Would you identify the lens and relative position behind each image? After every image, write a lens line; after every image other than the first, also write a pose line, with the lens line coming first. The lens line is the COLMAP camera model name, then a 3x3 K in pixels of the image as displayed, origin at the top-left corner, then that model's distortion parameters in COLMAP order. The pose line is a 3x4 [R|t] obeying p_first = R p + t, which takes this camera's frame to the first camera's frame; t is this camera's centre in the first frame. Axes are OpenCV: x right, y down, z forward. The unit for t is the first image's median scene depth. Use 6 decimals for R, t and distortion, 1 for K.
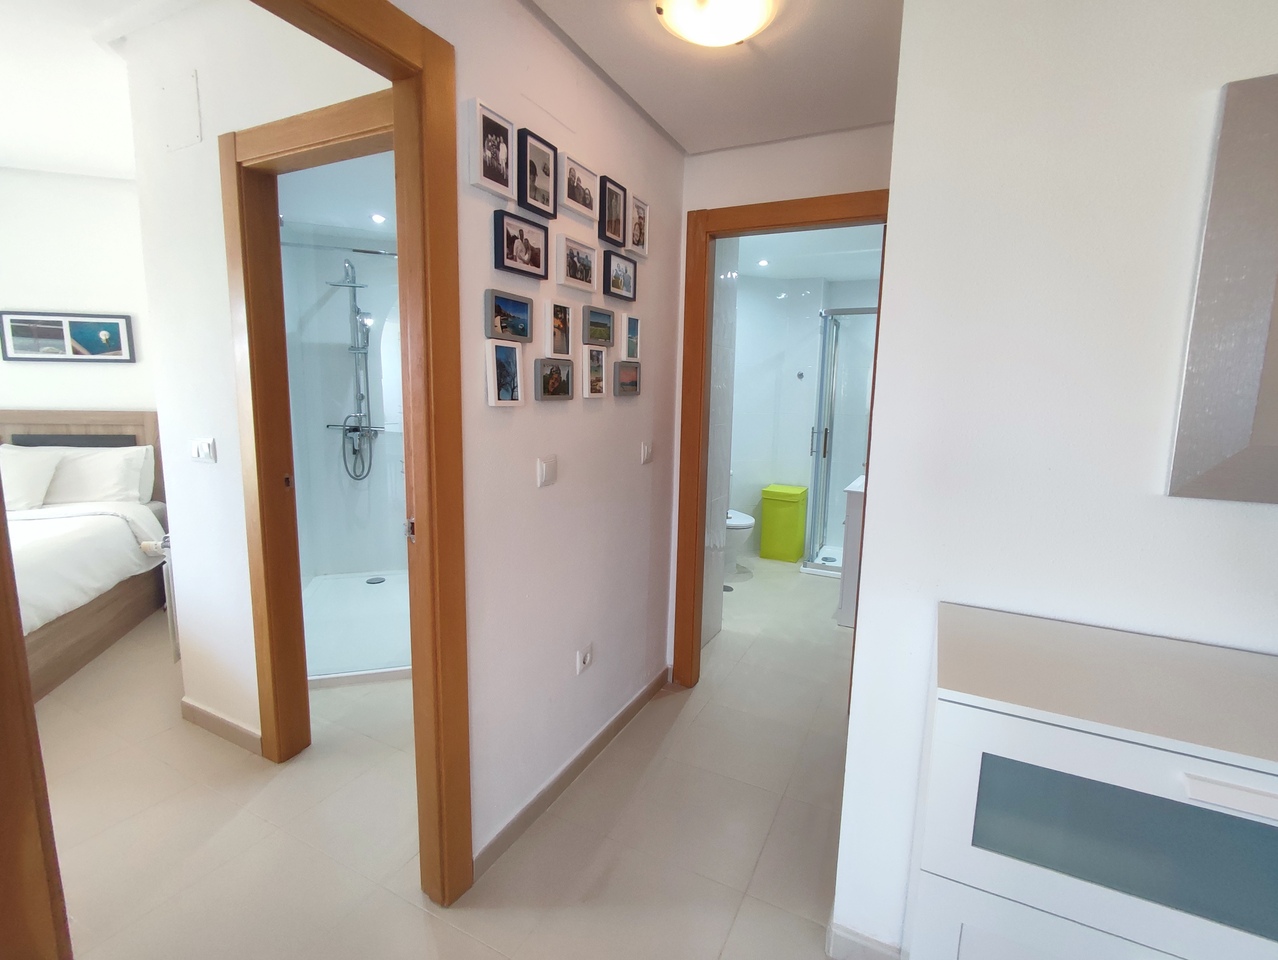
lens RADIAL K [[580.8, 0, 642.3], [0, 580.8, 472.6], [0, 0, 1]] dist [0.000264, -0.006038]
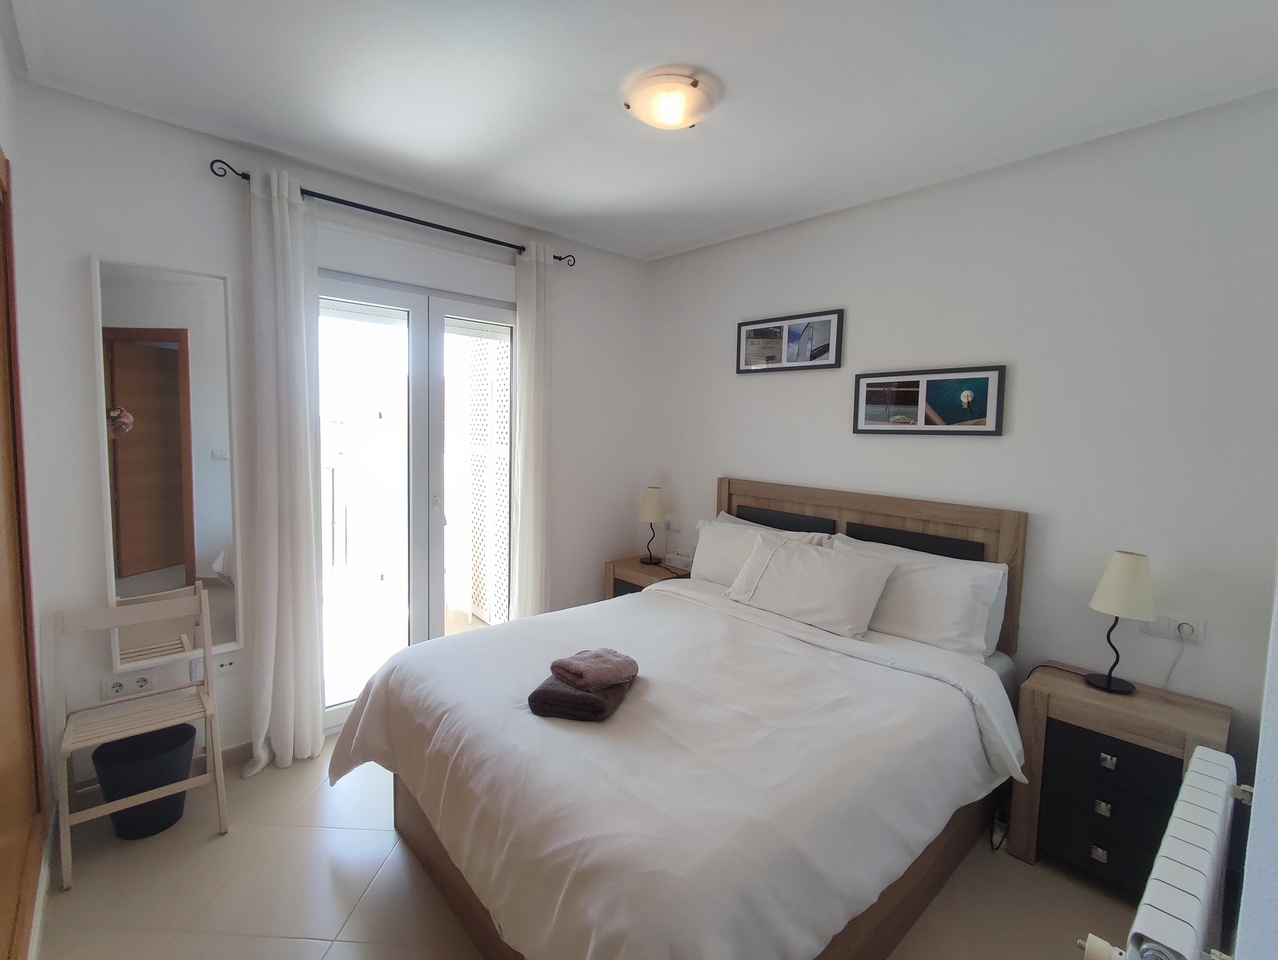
lens RADIAL K [[588.3, 0, 651.8], [0, 588.3, 471.9], [0, 0, 1]] dist [-0.001456, -0.000342]
pose [[0.420661, 0.055995, -0.905488, -0.455520], [-0.148554, 0.988873, -0.007862, -0.088735], [0.894973, 0.137821, 0.424299, 0.383130]]
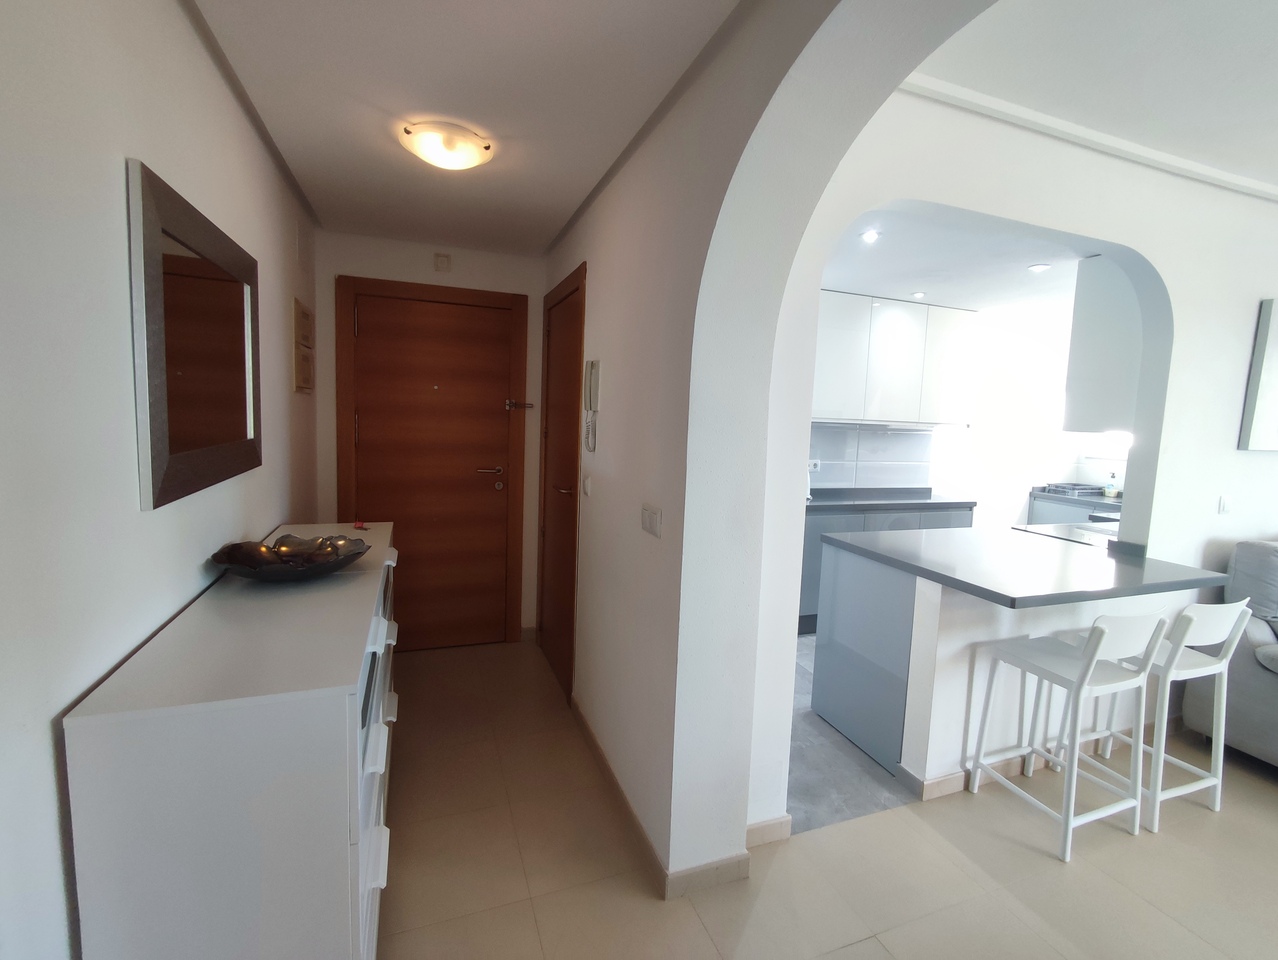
lens RADIAL K [[588.3, 0, 651.8], [0, 588.3, 471.9], [0, 0, 1]] dist [-0.001456, -0.000342]
pose [[-0.740650, -0.121930, 0.660735, -0.175971], [0.032885, 0.975639, 0.216903, -0.075392], [-0.671086, 0.182377, -0.718597, 0.355033]]
